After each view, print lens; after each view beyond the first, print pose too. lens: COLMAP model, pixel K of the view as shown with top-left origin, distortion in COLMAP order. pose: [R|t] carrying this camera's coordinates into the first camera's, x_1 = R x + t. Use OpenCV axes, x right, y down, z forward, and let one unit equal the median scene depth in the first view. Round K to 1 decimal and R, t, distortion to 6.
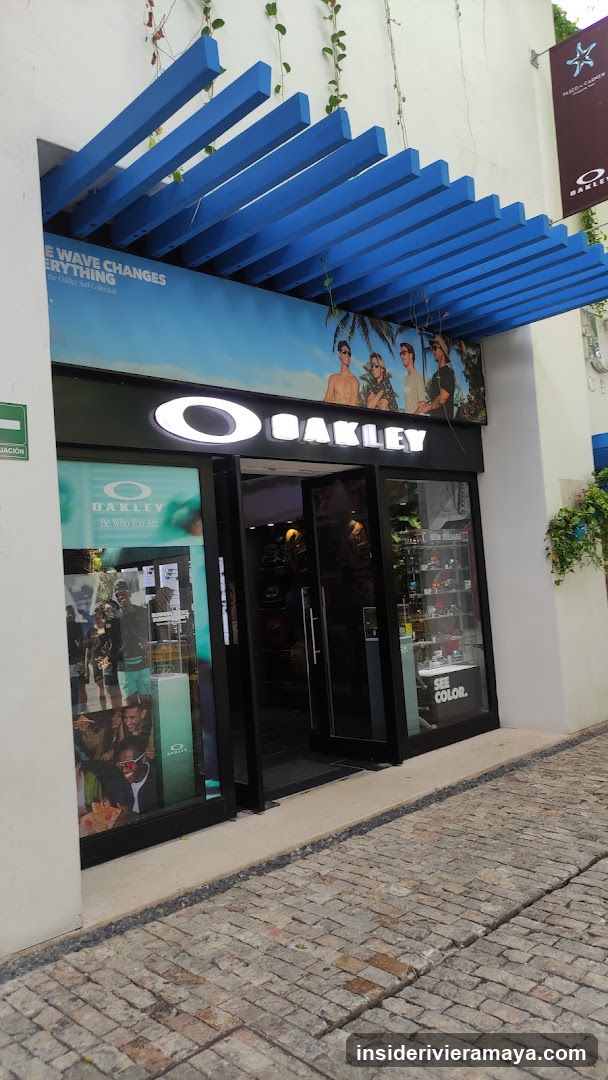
lens RADIAL K [[766.7, 0, 304.0], [0, 766.7, 540.0], [0, 0, 1]] dist [-0.000275, -0.000112]
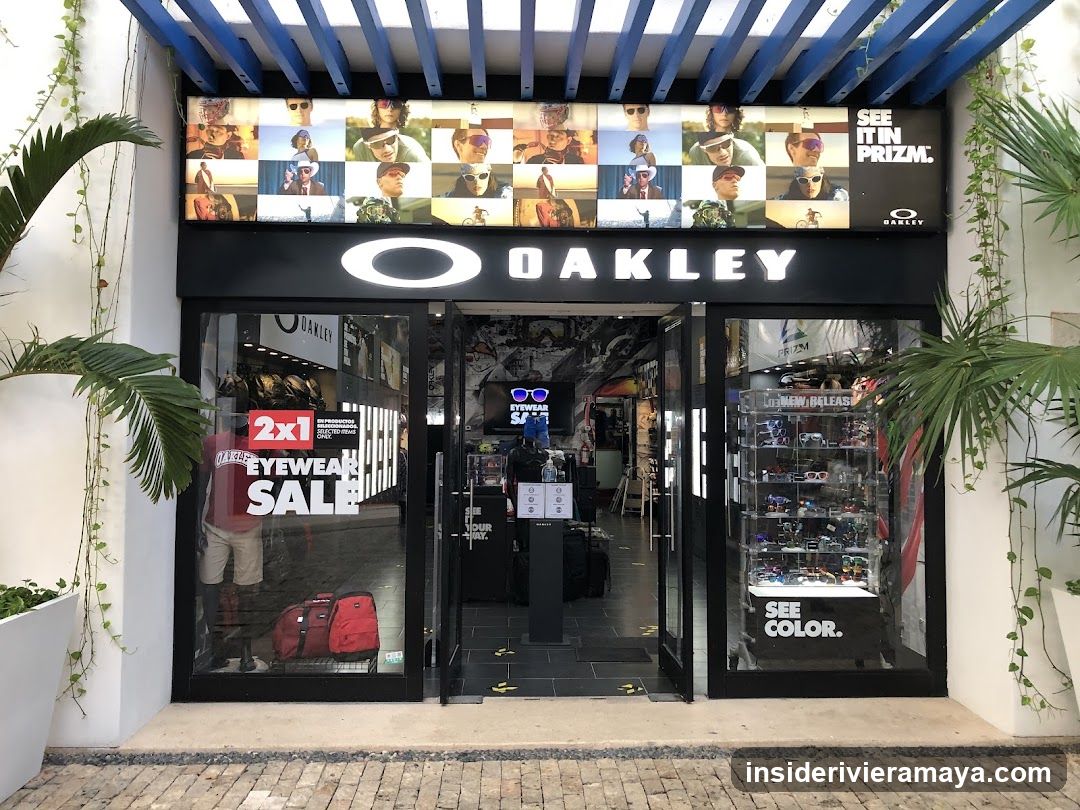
lens RADIAL K [[752.9, 0, 541.4], [0, 752.9, 461.9], [0, 0, 1]] dist [0.000593, 0.000685]
pose [[0.754824, 0.072544, -0.651903, 0.547359], [-0.027510, 0.996492, 0.079036, 0.001495], [0.655350, -0.041724, 0.754172, 0.400082]]
